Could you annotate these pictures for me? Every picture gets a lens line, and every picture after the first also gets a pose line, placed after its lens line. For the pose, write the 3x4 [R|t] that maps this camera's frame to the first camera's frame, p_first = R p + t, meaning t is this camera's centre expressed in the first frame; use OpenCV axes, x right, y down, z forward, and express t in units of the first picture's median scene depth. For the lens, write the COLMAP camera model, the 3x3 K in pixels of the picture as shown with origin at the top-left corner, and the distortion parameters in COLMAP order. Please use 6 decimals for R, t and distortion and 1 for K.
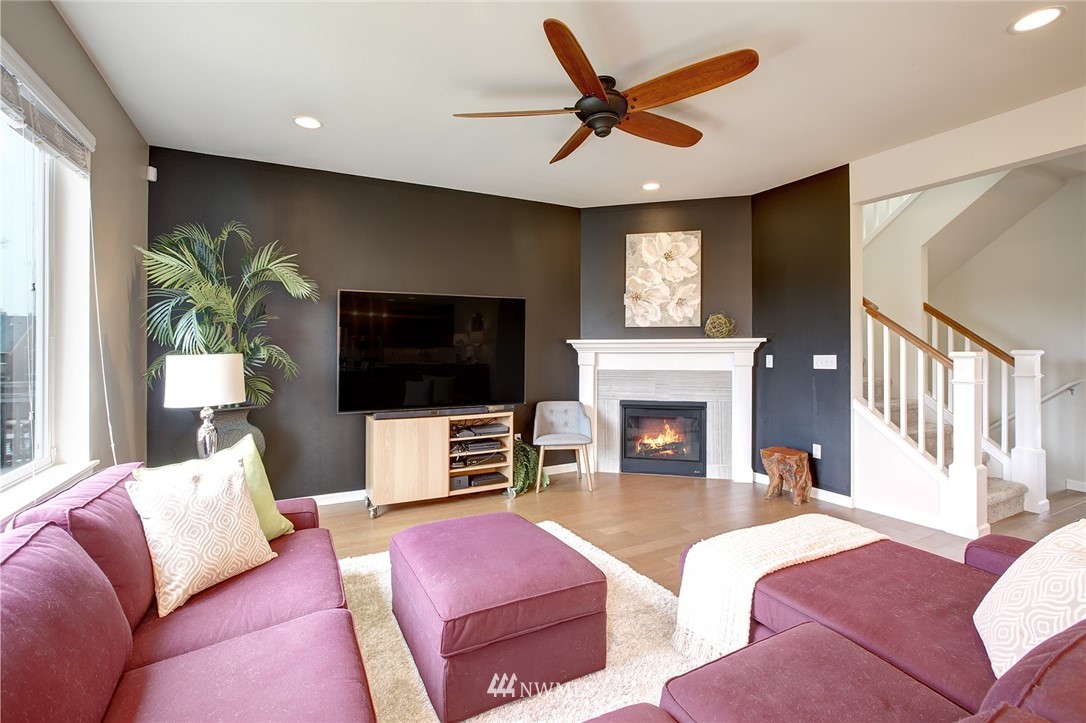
lens RADIAL K [[509.7, 0, 547.2], [0, 509.7, 346.5], [0, 0, 1]] dist [-0.043475, 0.026337]
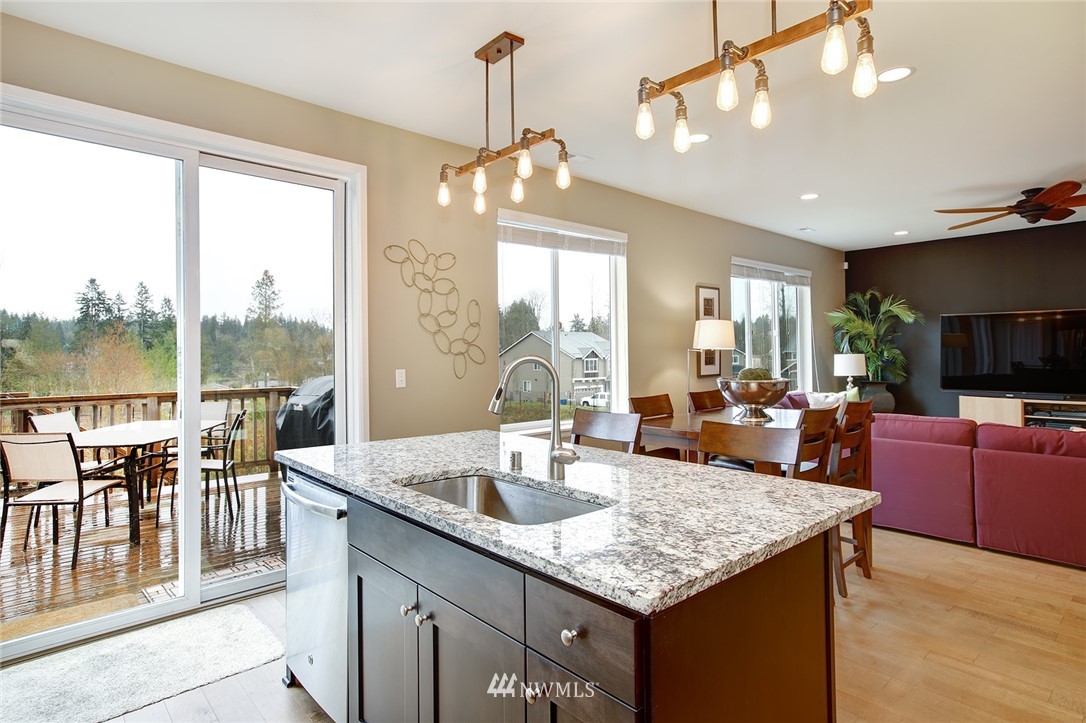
lens RADIAL K [[597.3, 0, 561.7], [0, 597.3, 332.1], [0, 0, 1]] dist [-0.001199, 0.030705]
pose [[0.278364, -0.029277, -0.960029, 0.889391], [0.010362, 0.999569, -0.027478, -0.012920], [0.960420, -0.002298, 0.278547, -0.578741]]
